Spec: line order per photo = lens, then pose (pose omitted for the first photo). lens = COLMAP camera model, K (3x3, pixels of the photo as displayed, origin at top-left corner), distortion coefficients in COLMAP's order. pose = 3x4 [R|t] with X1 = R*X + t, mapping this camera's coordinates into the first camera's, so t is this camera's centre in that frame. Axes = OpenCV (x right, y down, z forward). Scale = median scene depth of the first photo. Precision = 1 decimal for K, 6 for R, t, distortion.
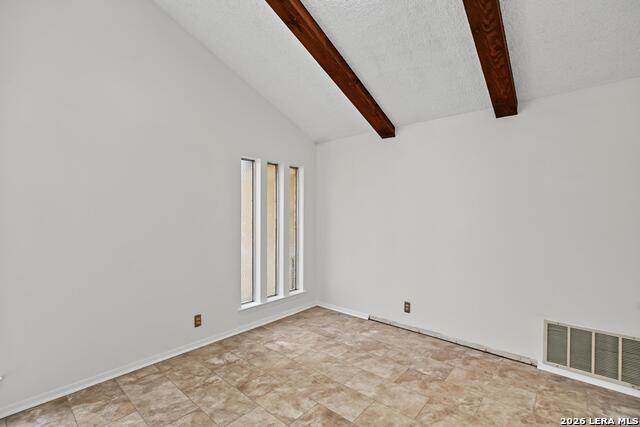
lens RADIAL K [[290.5, 0, 320.4], [0, 290.5, 217.8], [0, 0, 1]] dist [-0.003774, 0.001906]
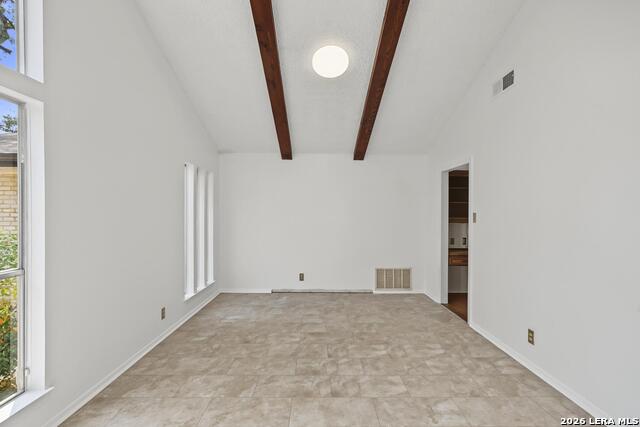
lens RADIAL K [[293.1, 0, 322.3], [0, 293.1, 217.4], [0, 0, 1]] dist [-0.008759, 0.001412]
pose [[0.742231, -0.010026, 0.670069, -0.803890], [0.007175, 0.999950, 0.007014, -0.004976], [-0.670106, -0.000398, 0.742266, -0.224845]]
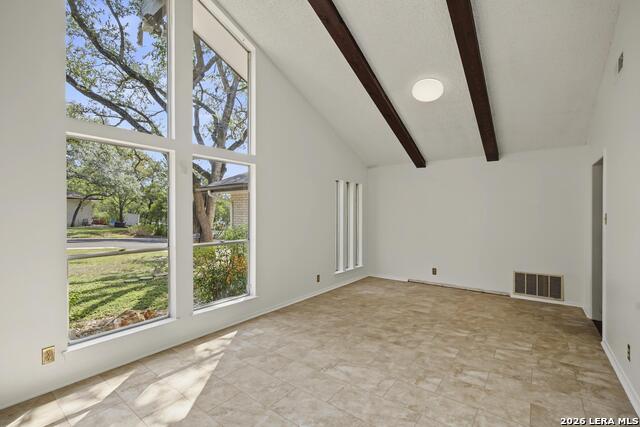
lens RADIAL K [[293.1, 0, 317.5], [0, 293.1, 214.9], [0, 0, 1]] dist [-0.008759, 0.001412]
pose [[0.998000, -0.002553, 0.063169, -0.607990], [0.003078, 0.999962, -0.008204, -0.000079], [-0.063146, 0.008382, 0.997969, -0.802054]]
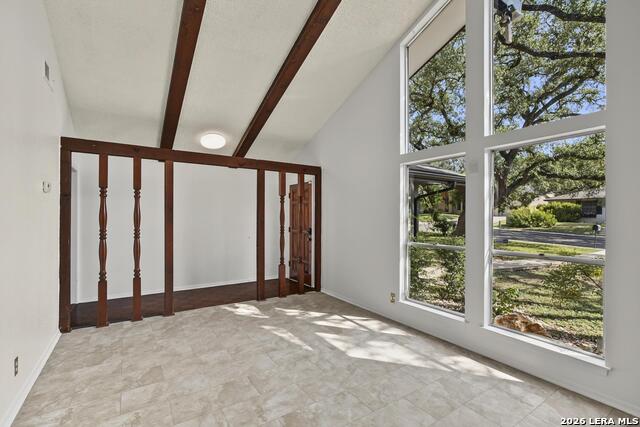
lens RADIAL K [[293.1, 0, 315.7], [0, 293.1, 213.5], [0, 0, 1]] dist [-0.008759, 0.001412]
pose [[-0.277288, -0.007883, -0.960755, 0.264332], [-0.017964, 0.999834, -0.003019, -0.010448], [0.960619, 0.016422, -0.277383, 0.245705]]
